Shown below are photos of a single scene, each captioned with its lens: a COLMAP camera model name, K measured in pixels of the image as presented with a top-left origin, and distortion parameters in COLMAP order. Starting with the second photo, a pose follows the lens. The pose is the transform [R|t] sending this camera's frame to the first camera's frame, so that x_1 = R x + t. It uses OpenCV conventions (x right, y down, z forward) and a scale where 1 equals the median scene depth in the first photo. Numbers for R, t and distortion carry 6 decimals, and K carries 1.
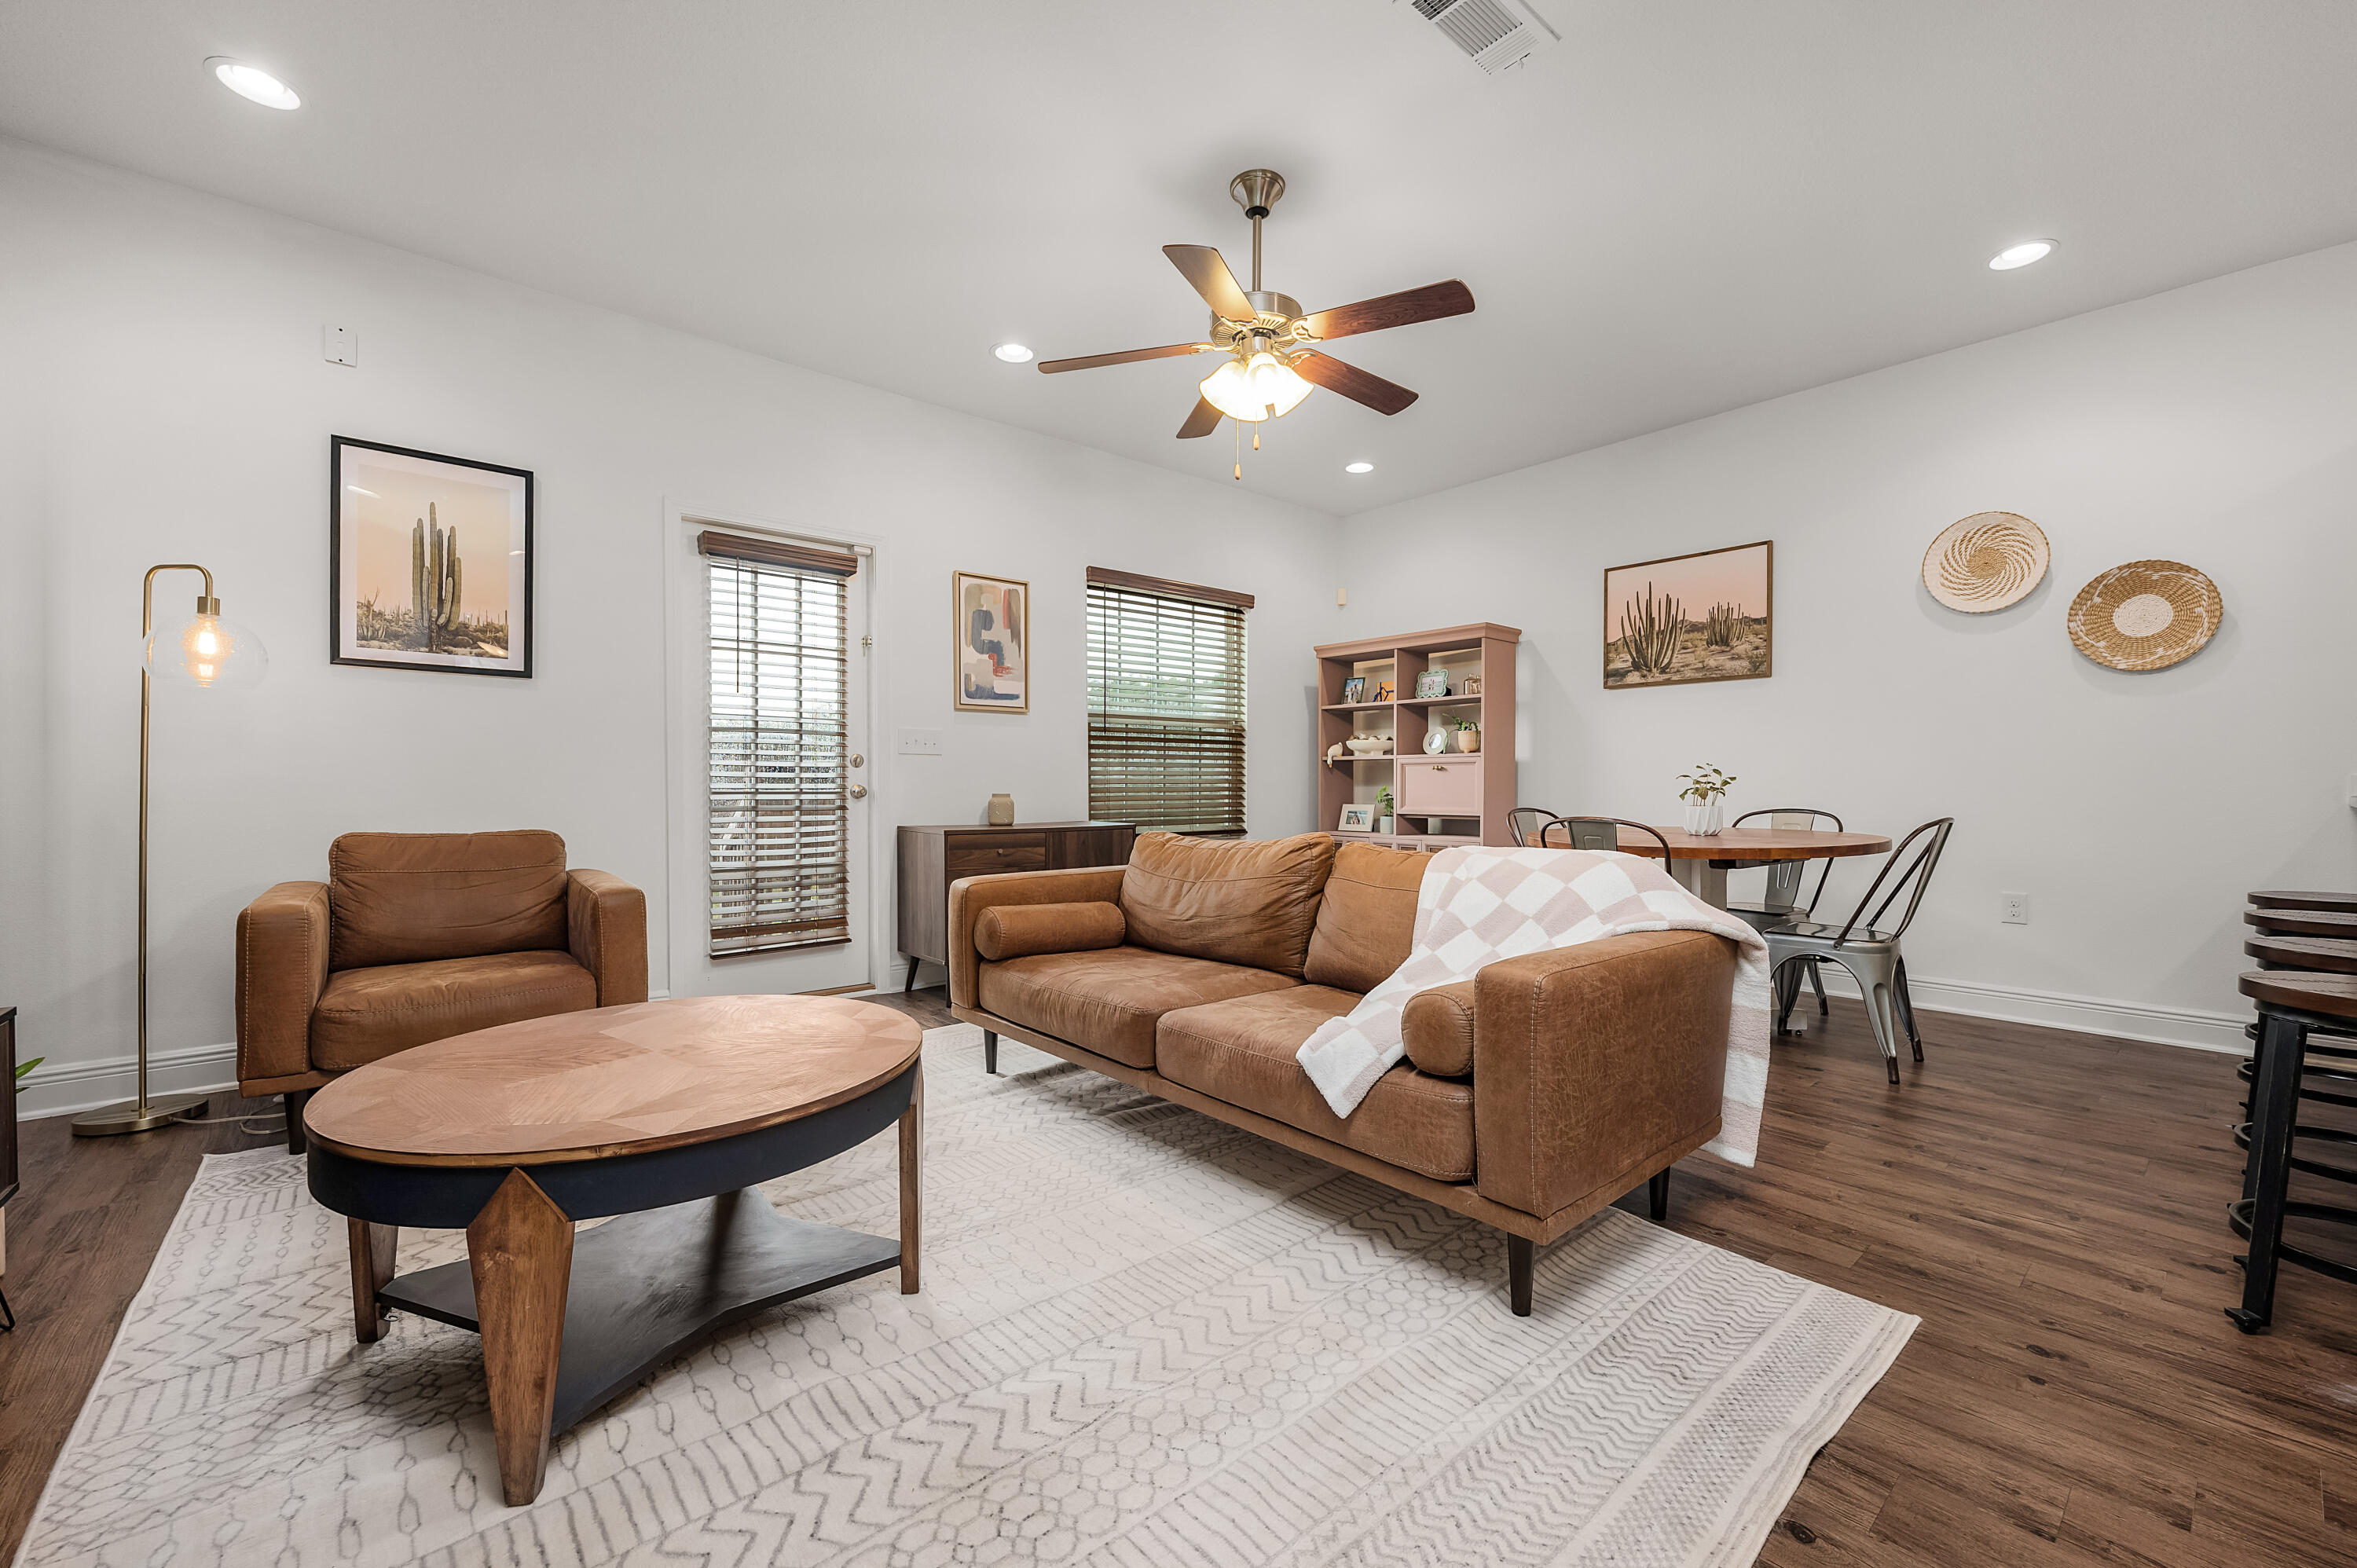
lens RADIAL K [[948.3, 0, 1183.8], [0, 948.3, 793.1], [0, 0, 1]] dist [-0.003483, 0.000739]
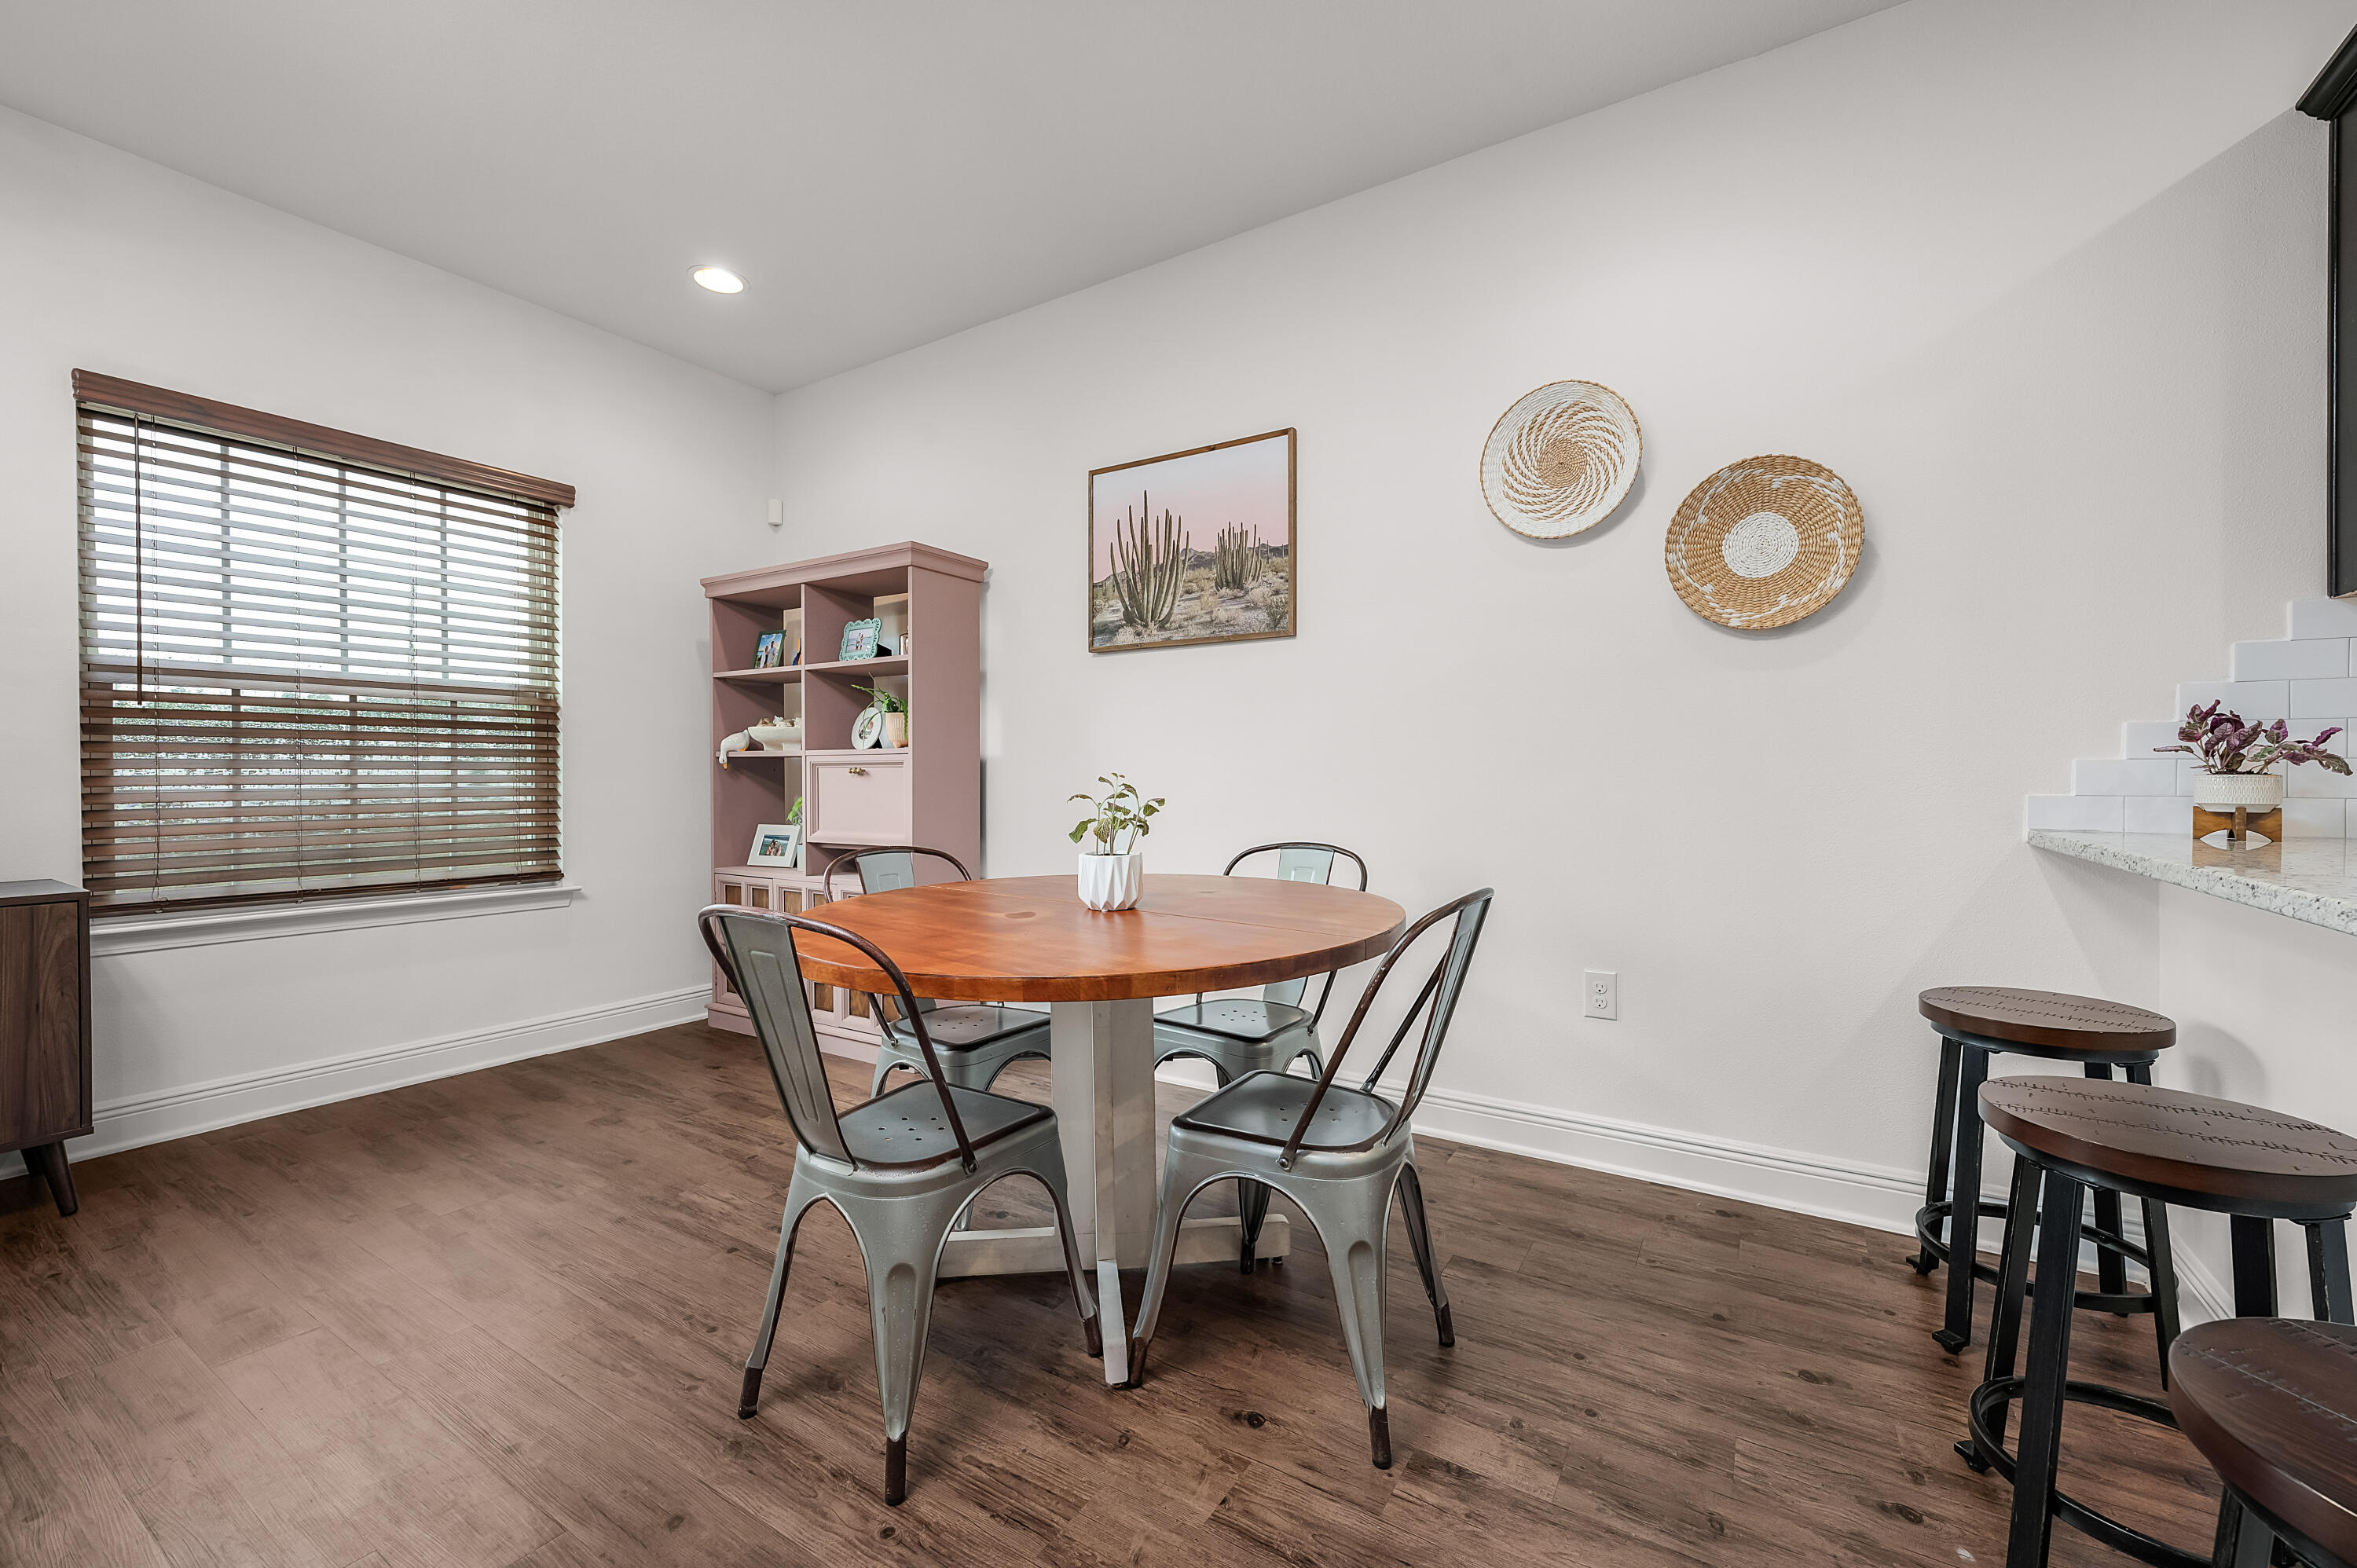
lens RADIAL K [[948.3, 0, 1183.2], [0, 948.3, 779.9], [0, 0, 1]] dist [-0.003483, 0.000739]
pose [[0.956210, -0.001962, 0.292675, 0.362254], [0.003297, 0.999986, -0.004069, -0.020846], [-0.292663, 0.004855, 0.956203, 0.403060]]
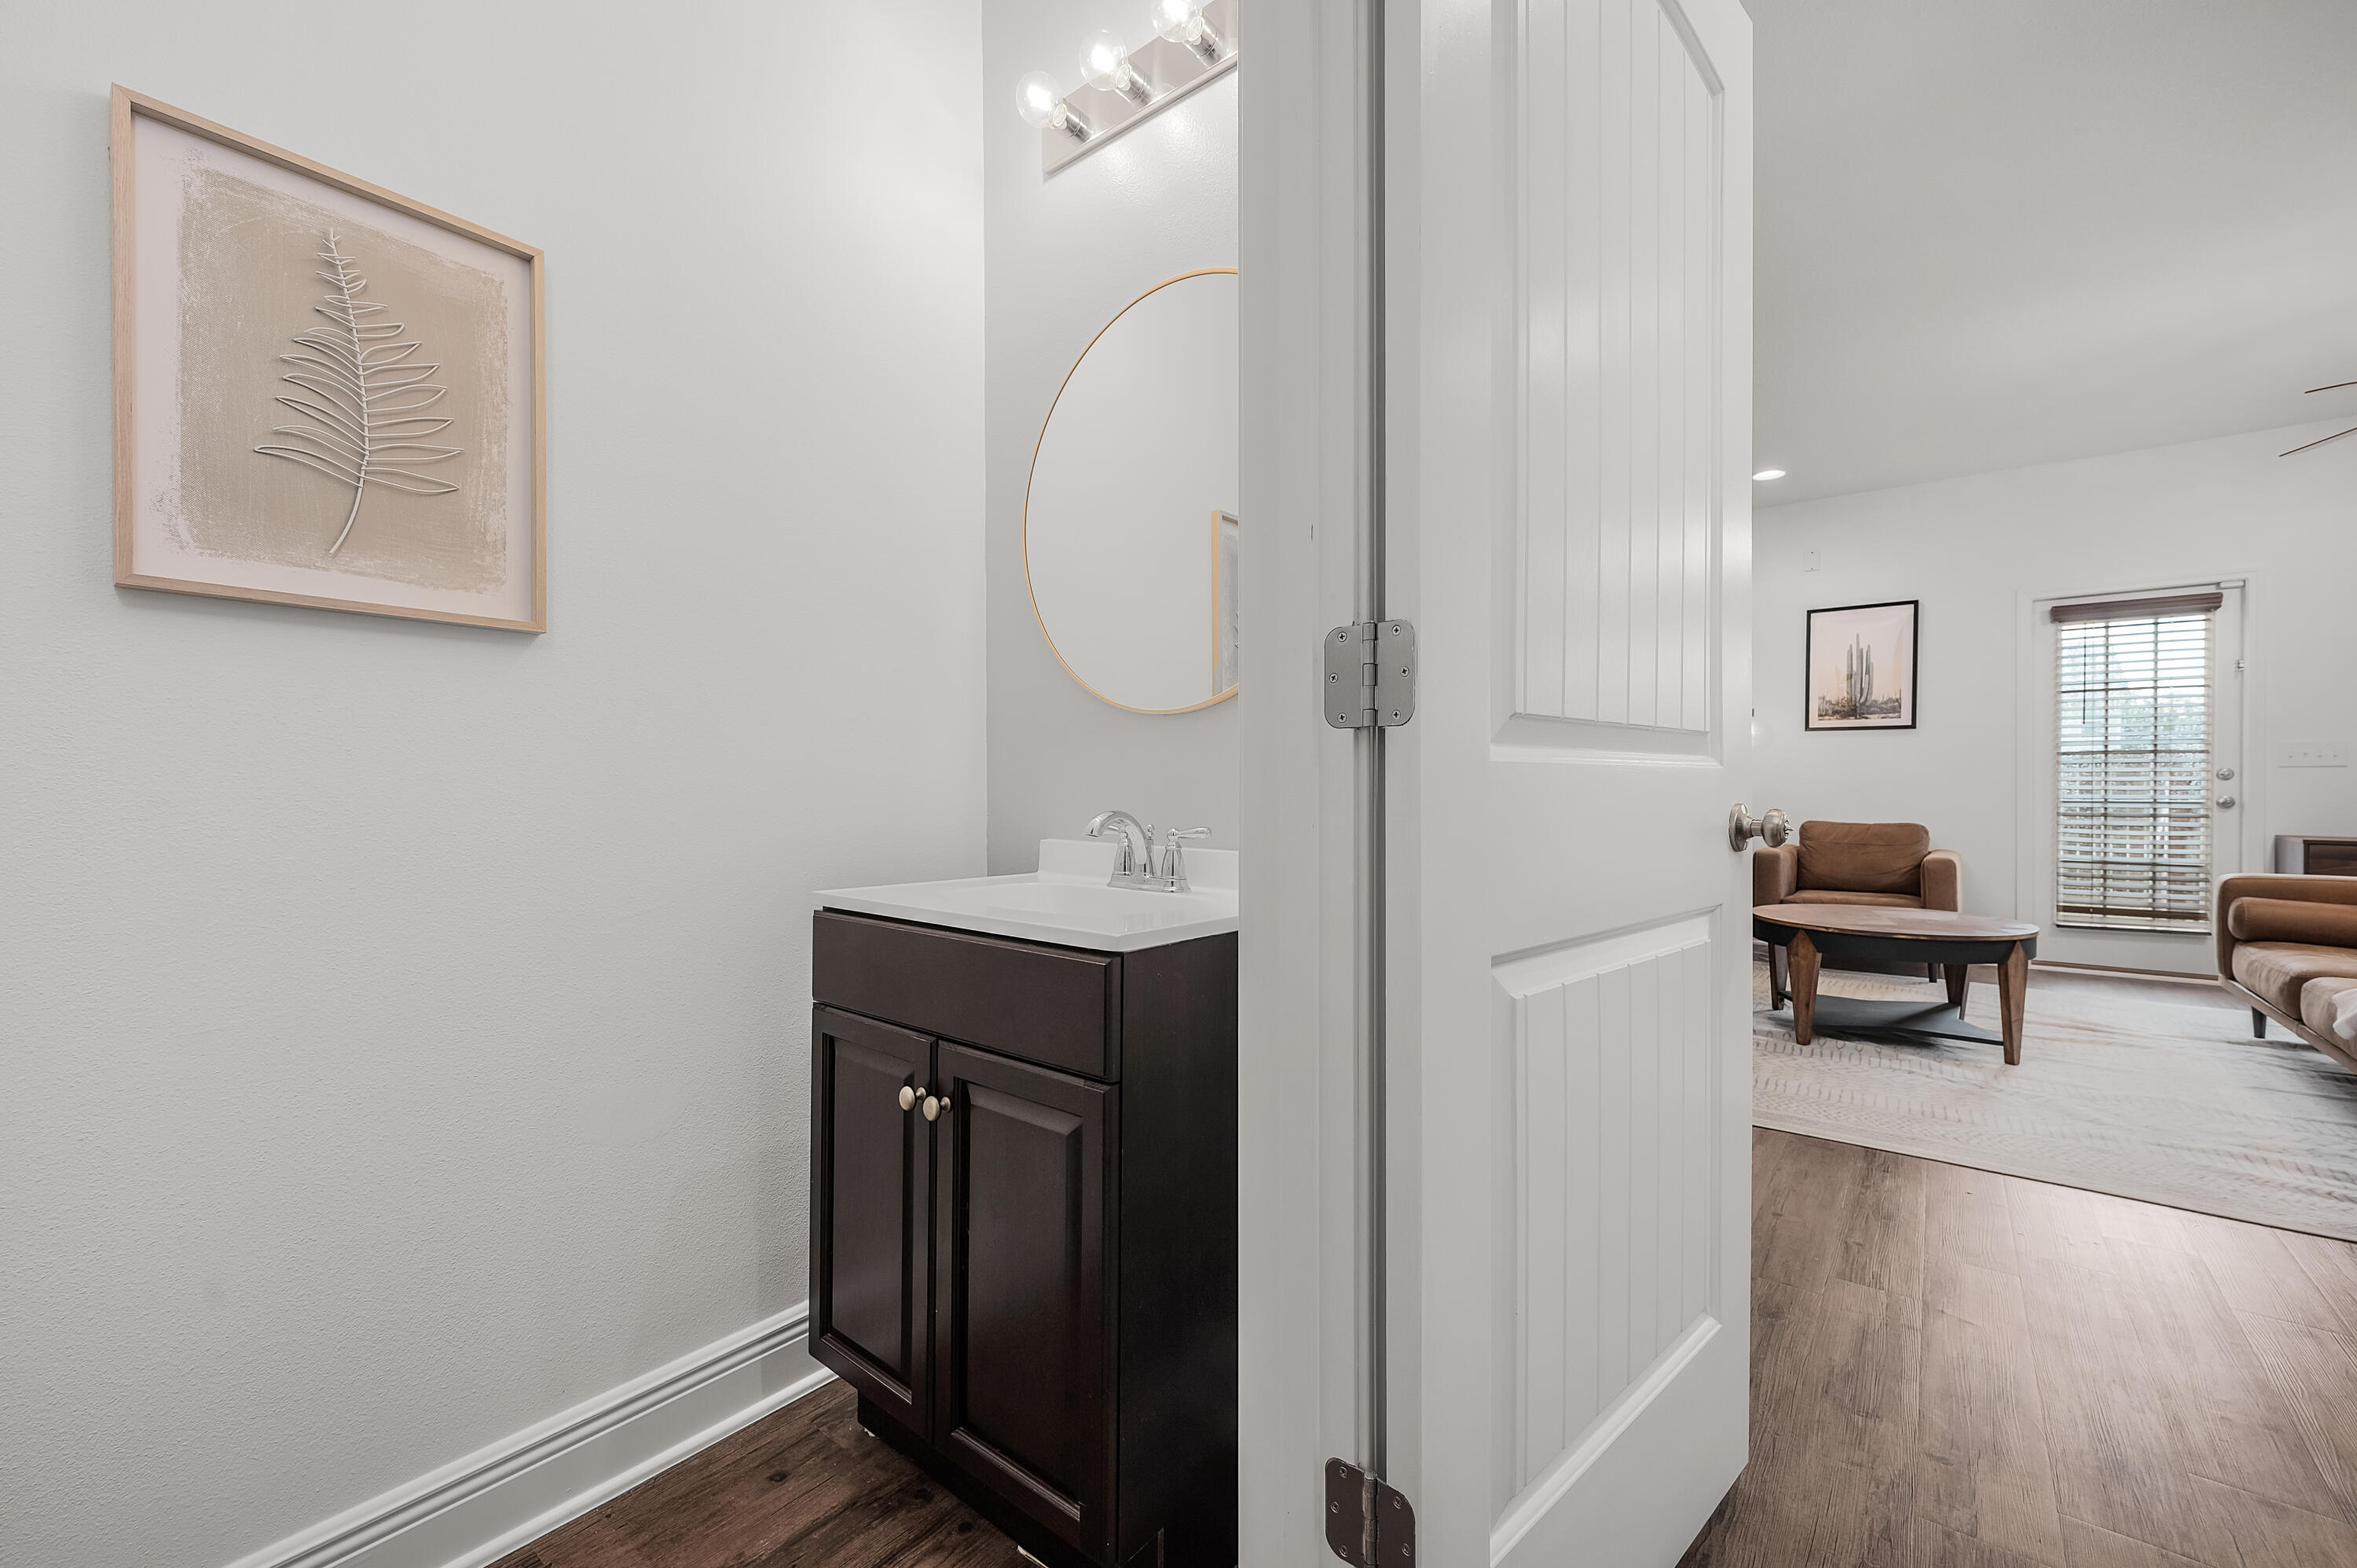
lens RADIAL K [[948.3, 0, 1180.9], [0, 948.3, 800.0], [0, 0, 1]] dist [-0.003483, 0.000739]
pose [[0.183805, 0.008580, -0.982925, 0.512571], [-0.008035, 0.999942, 0.007226, -0.002505], [0.982930, 0.006570, 0.183863, -0.401100]]
